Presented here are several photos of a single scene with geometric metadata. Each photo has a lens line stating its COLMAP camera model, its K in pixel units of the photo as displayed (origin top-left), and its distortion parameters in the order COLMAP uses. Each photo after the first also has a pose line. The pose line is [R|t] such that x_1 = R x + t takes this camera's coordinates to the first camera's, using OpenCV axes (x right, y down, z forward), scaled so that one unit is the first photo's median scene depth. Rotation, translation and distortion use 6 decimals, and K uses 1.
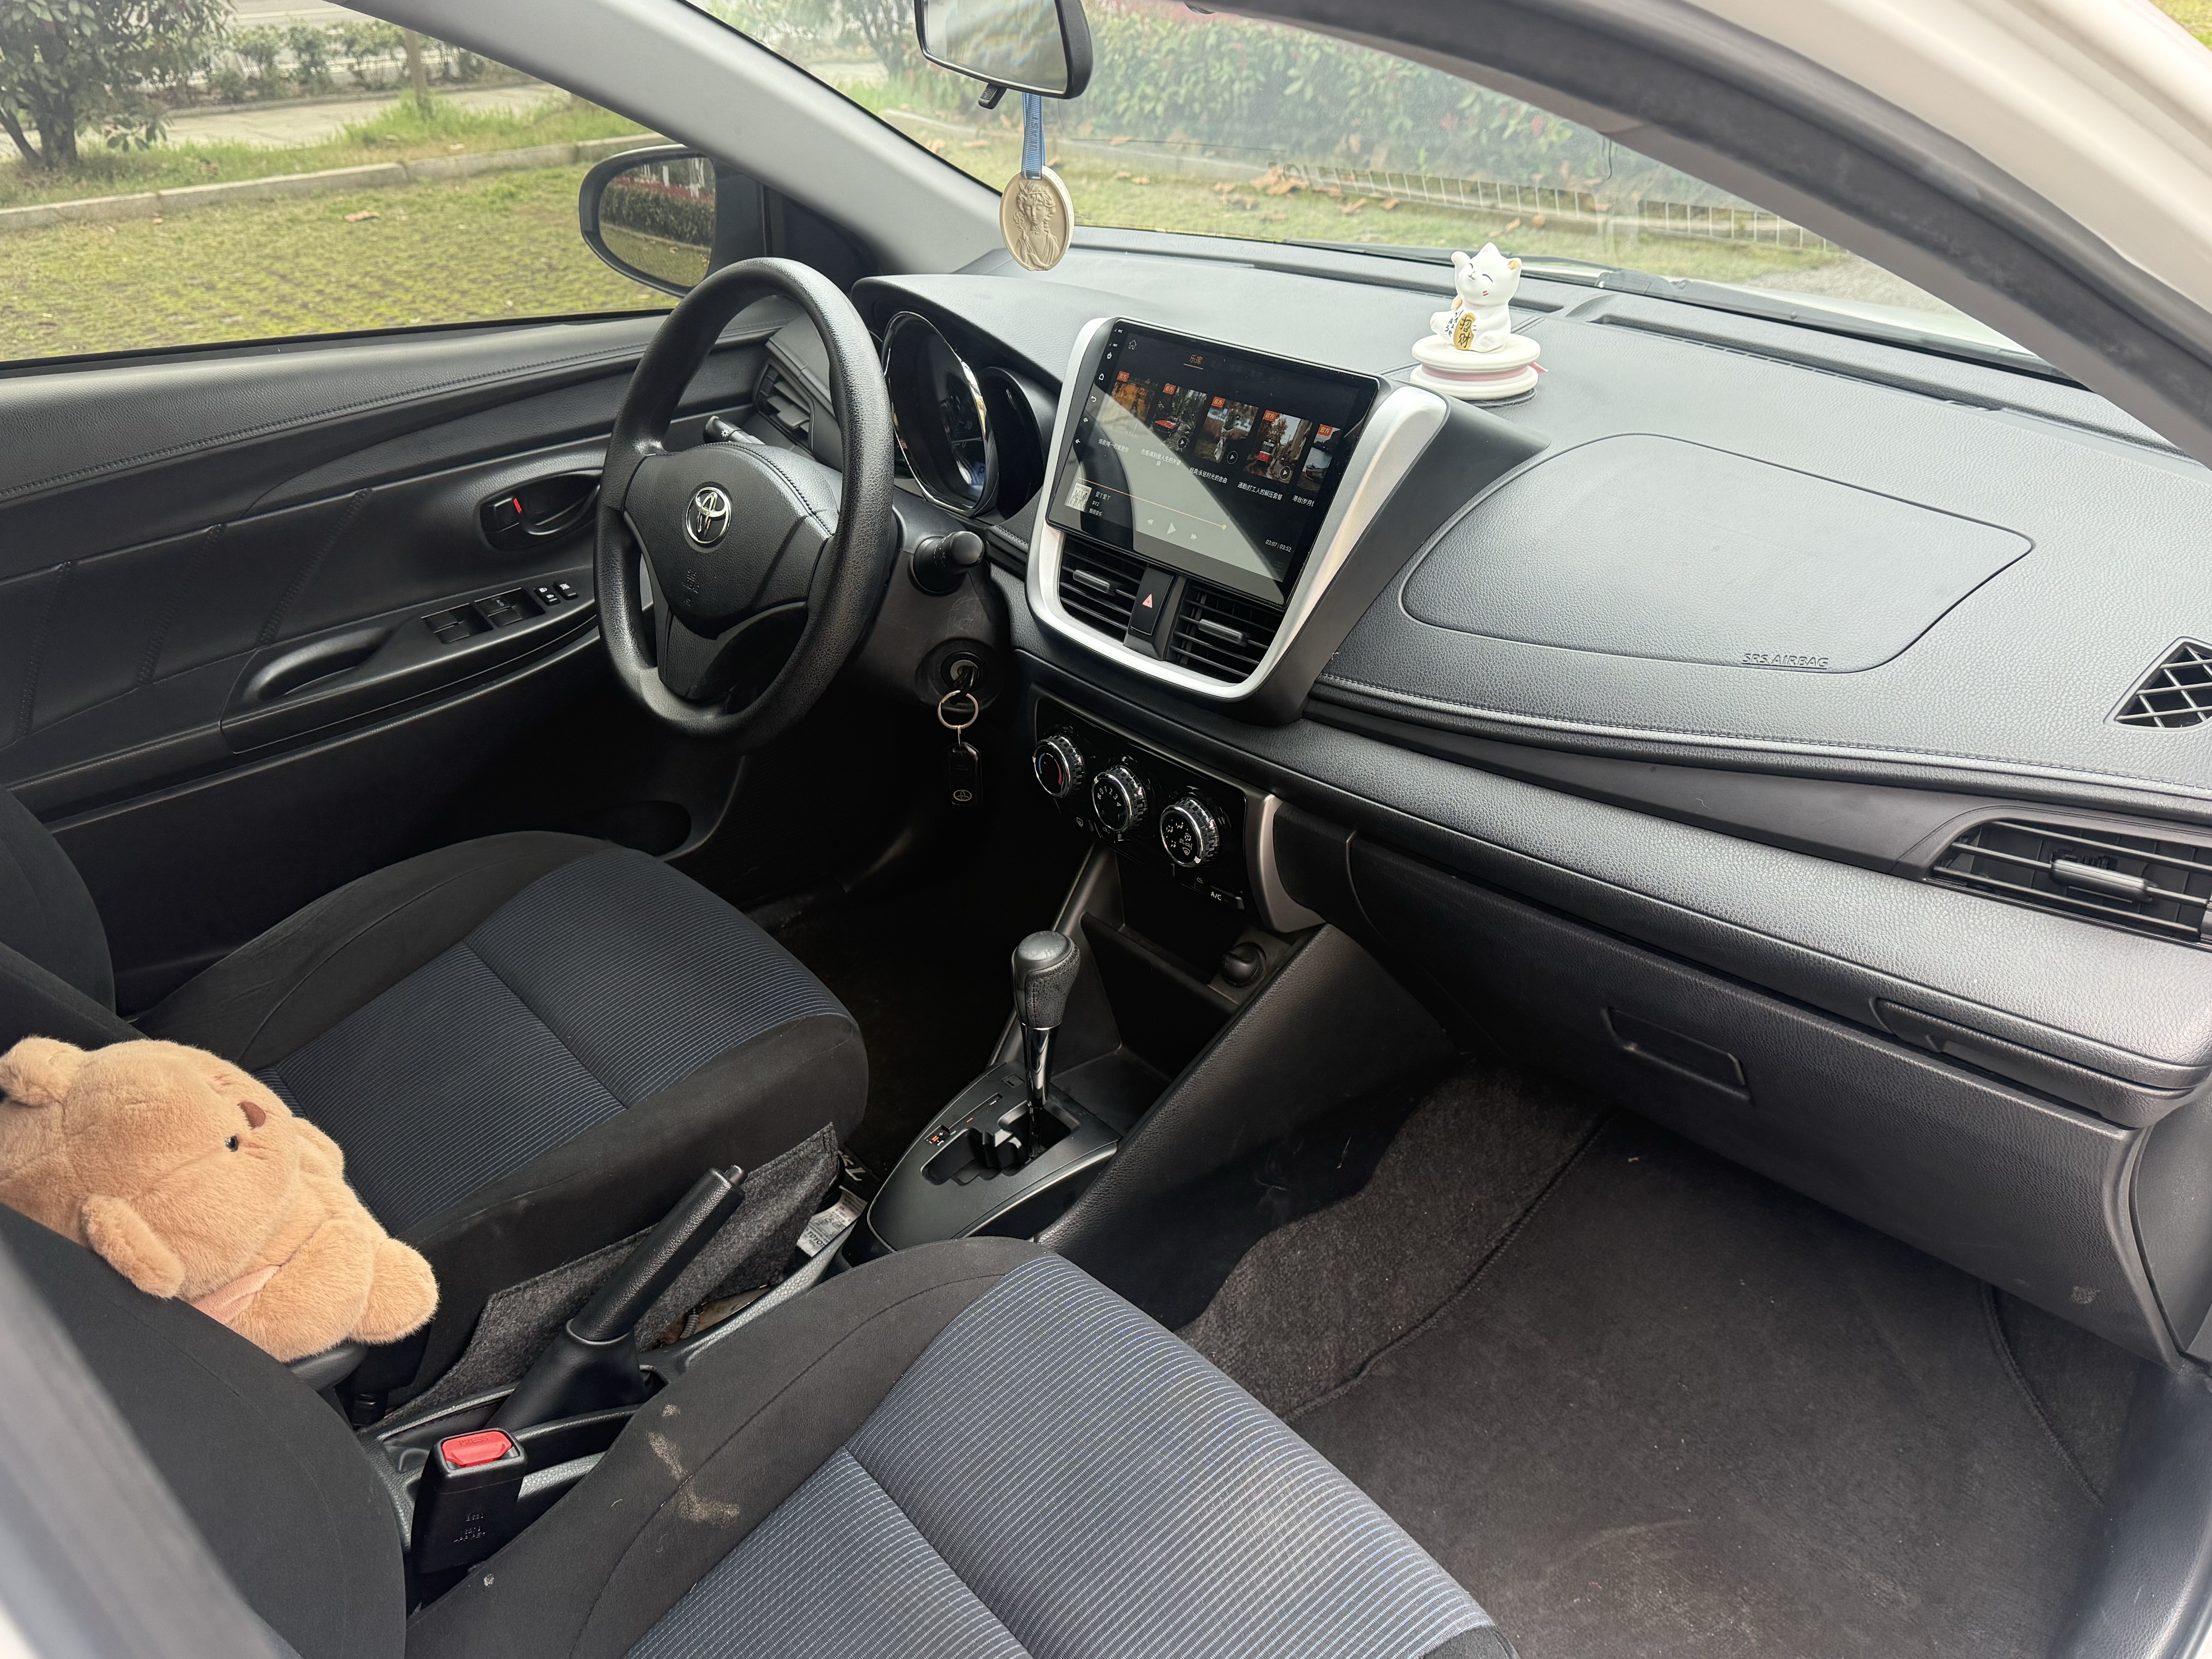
lens RADIAL K [[1792.1, 0, 1104.6], [0, 1792.1, 864.3], [0, 0, 1]] dist [0.082412, 0.000005]
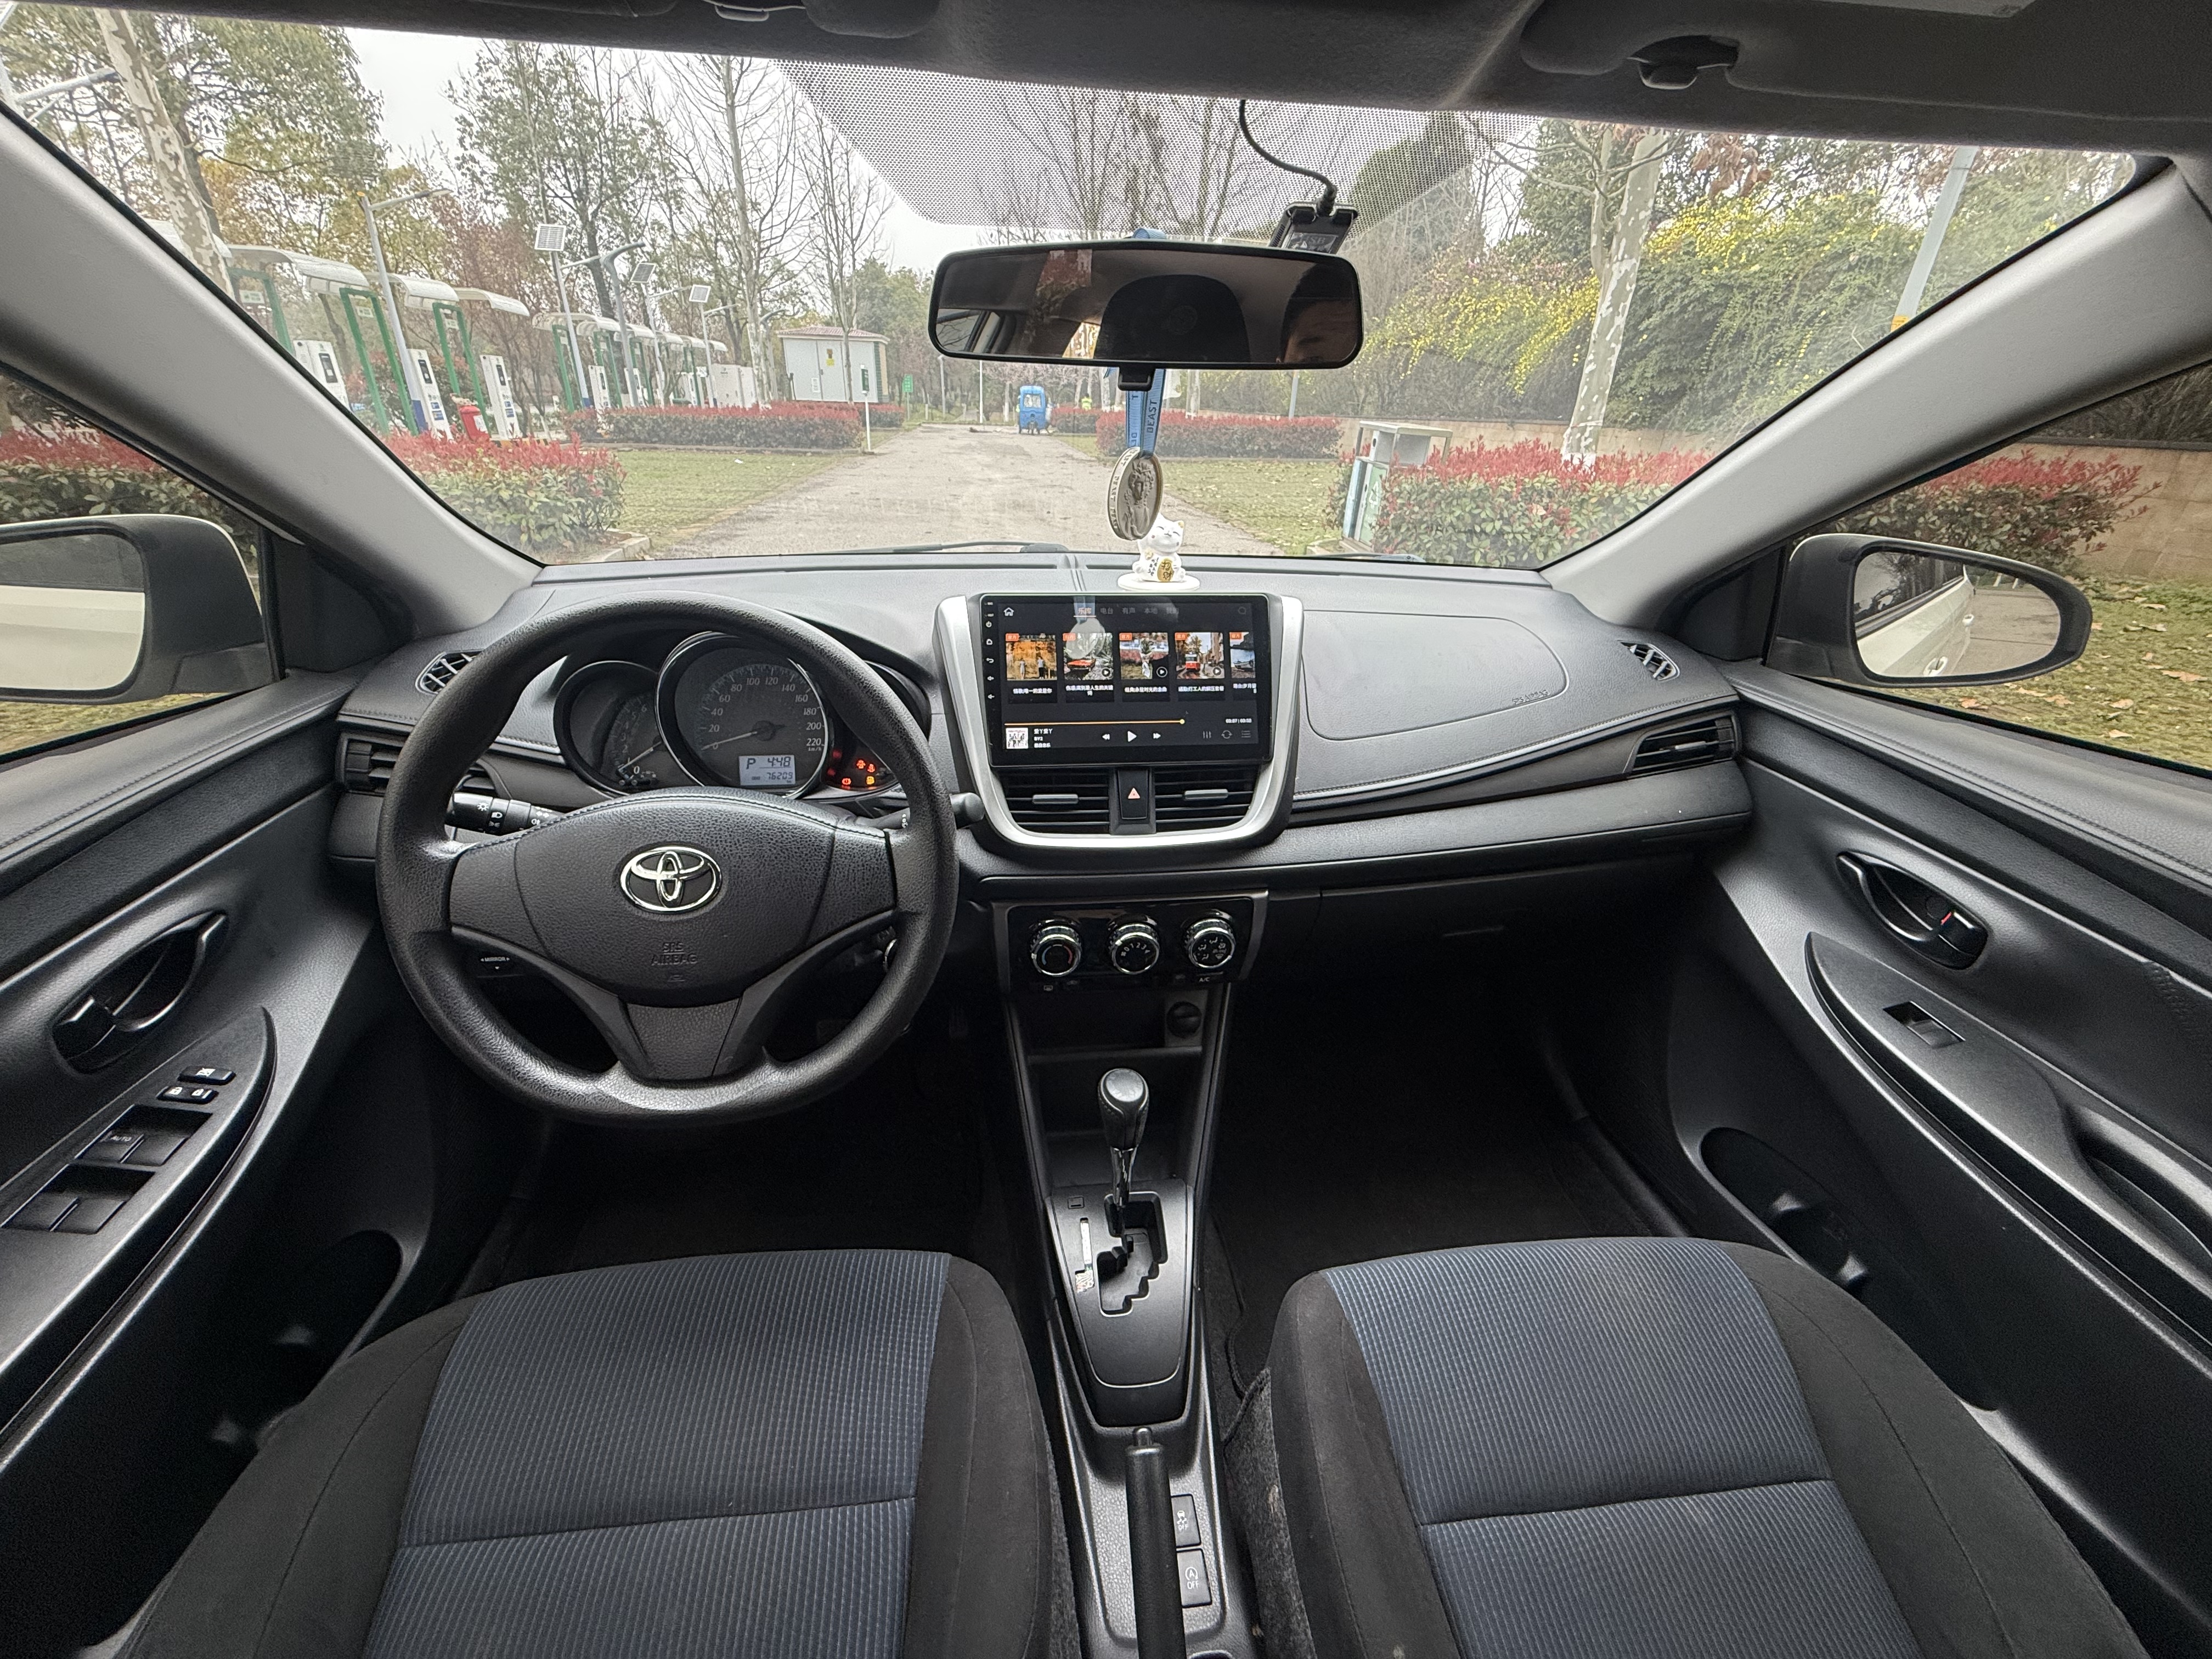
lens RADIAL K [[878.5, 0, 1099.8], [0, 878.5, 834.7], [0, 0, 1]] dist [-0.000649, -0.000119]
pose [[0.539612, -0.339864, 0.770267, -0.496155], [0.372533, 0.916848, 0.143560, -0.226401], [-0.755008, 0.209483, 0.621353, 0.655889]]
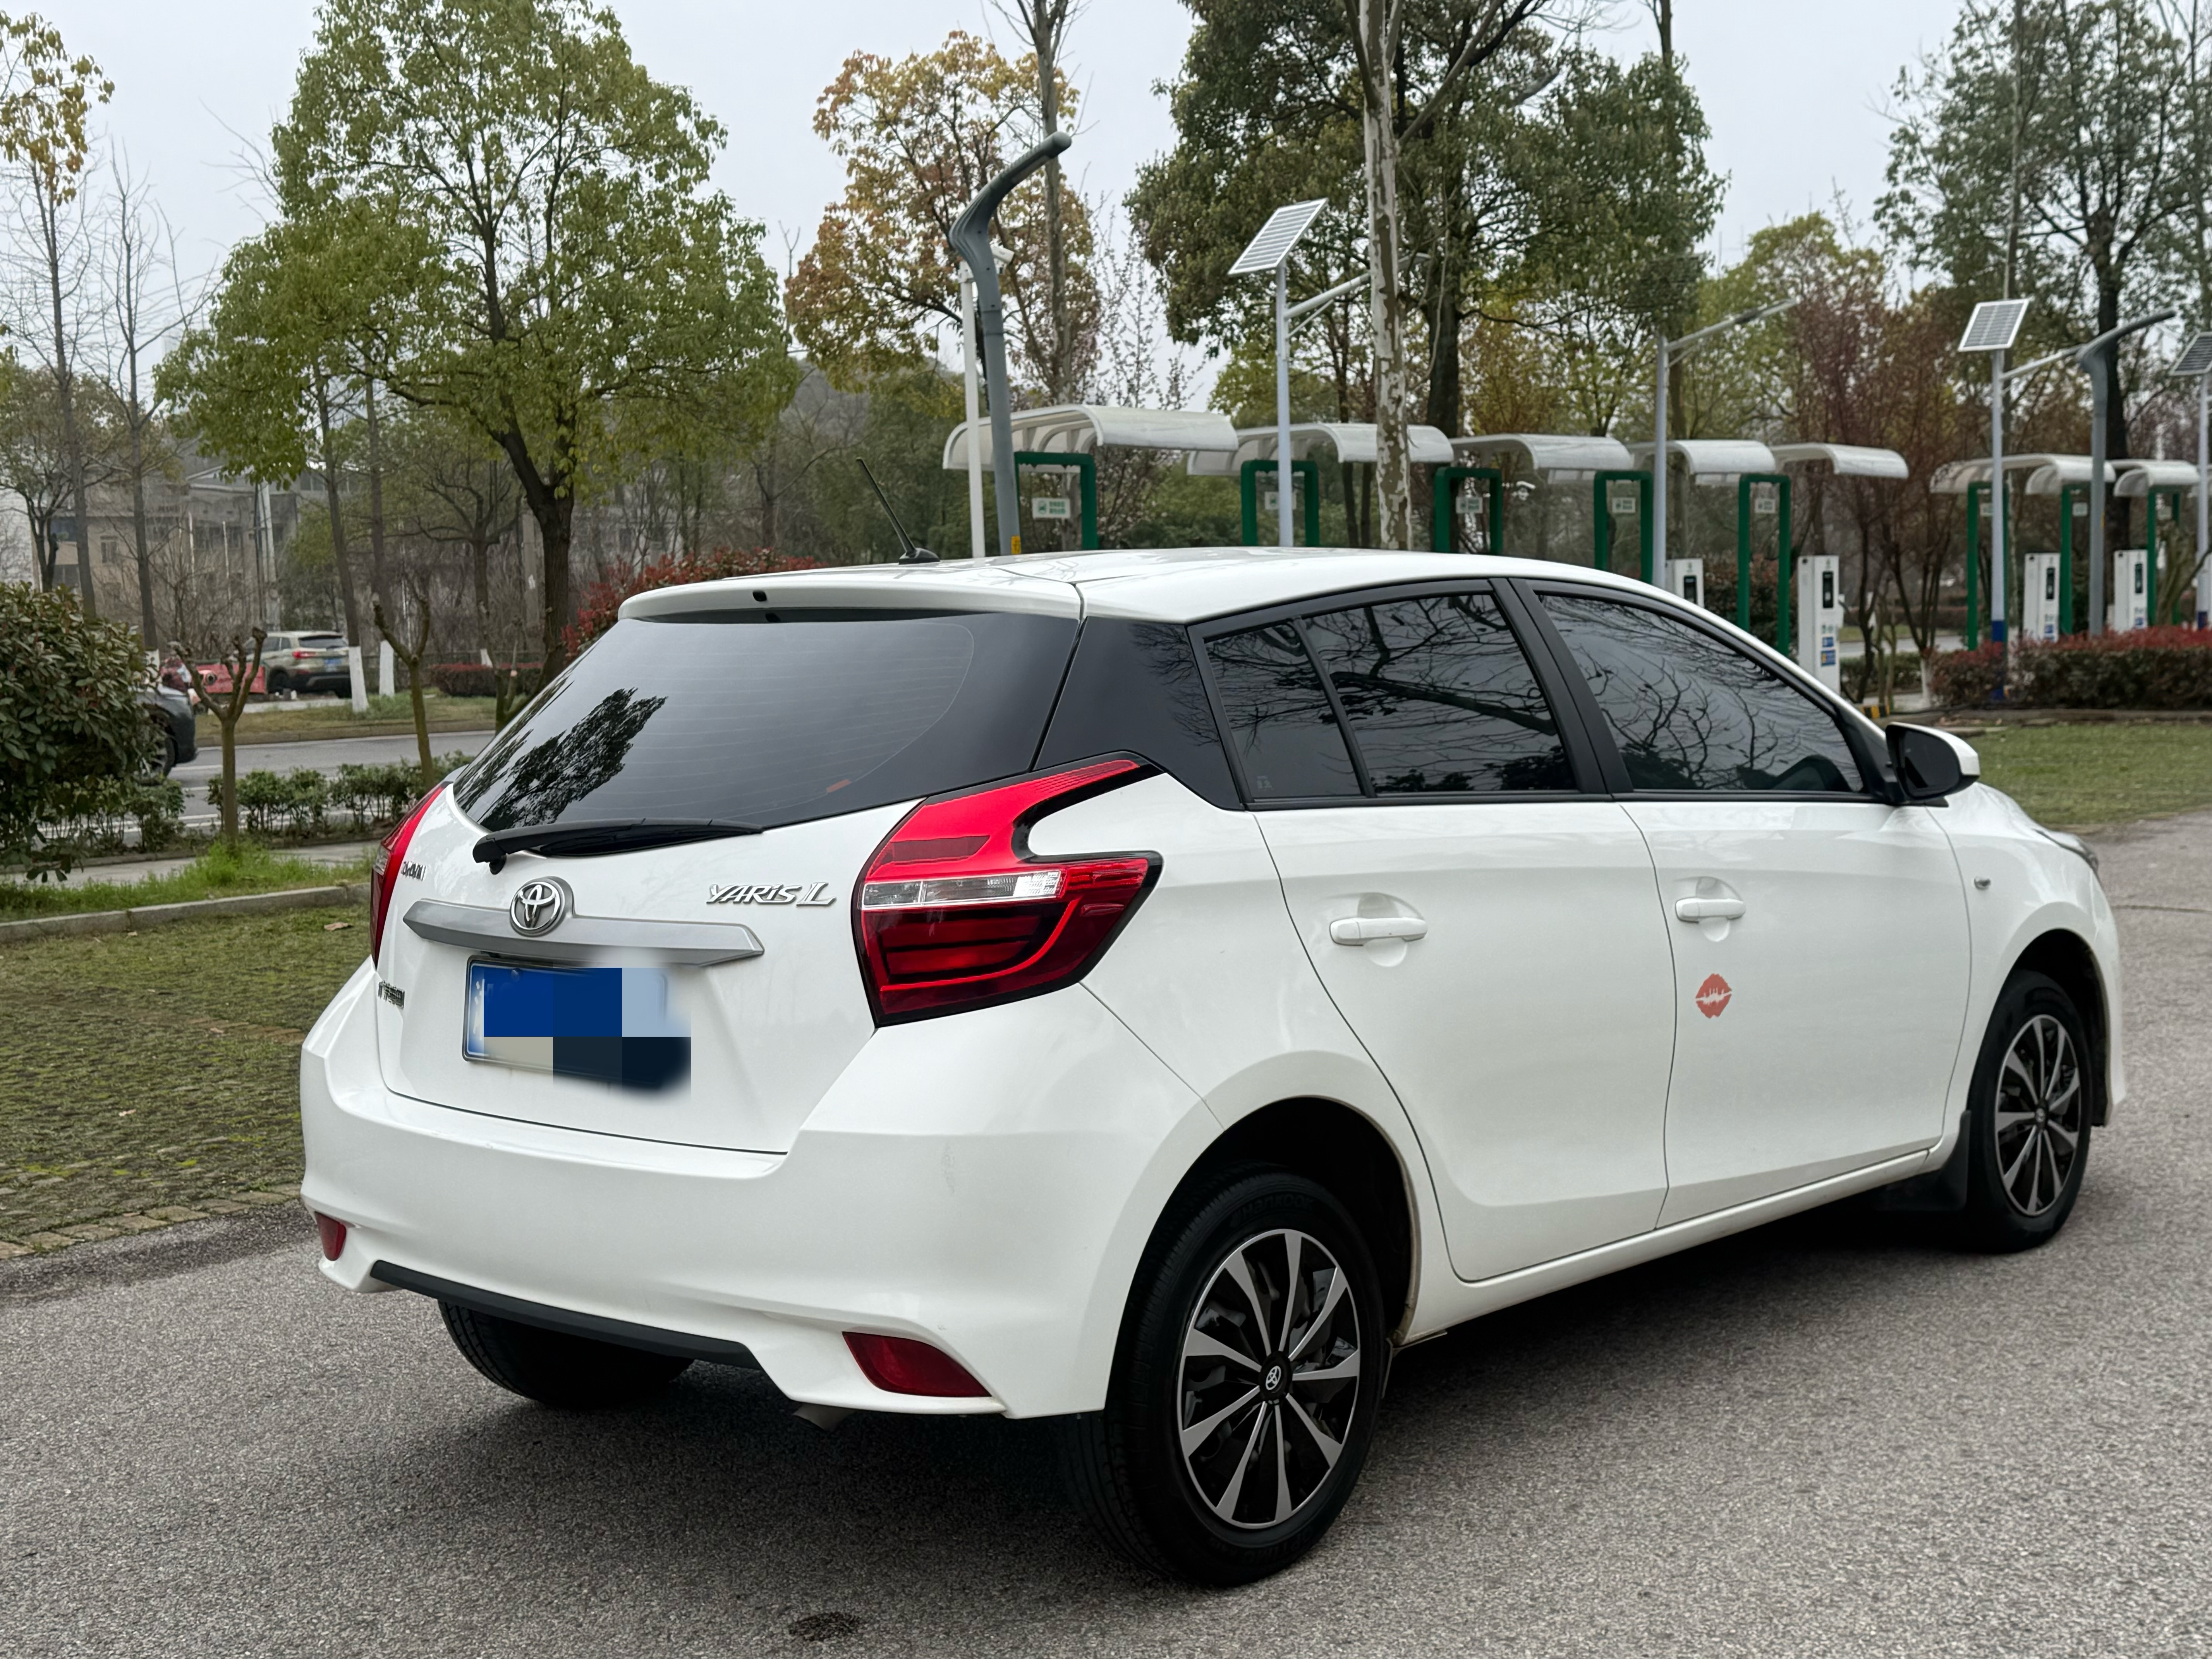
lens RADIAL K [[2720.1, 0, 1096.9], [0, 2720.1, 828.6], [0, 0, 1]] dist [0.224179, -0.523881]
pose [[0.988949, -0.022184, 0.146585, -1.428283], [0.081221, 0.908229, -0.410516, 1.808599], [-0.124026, 0.417885, 0.899994, -3.276195]]
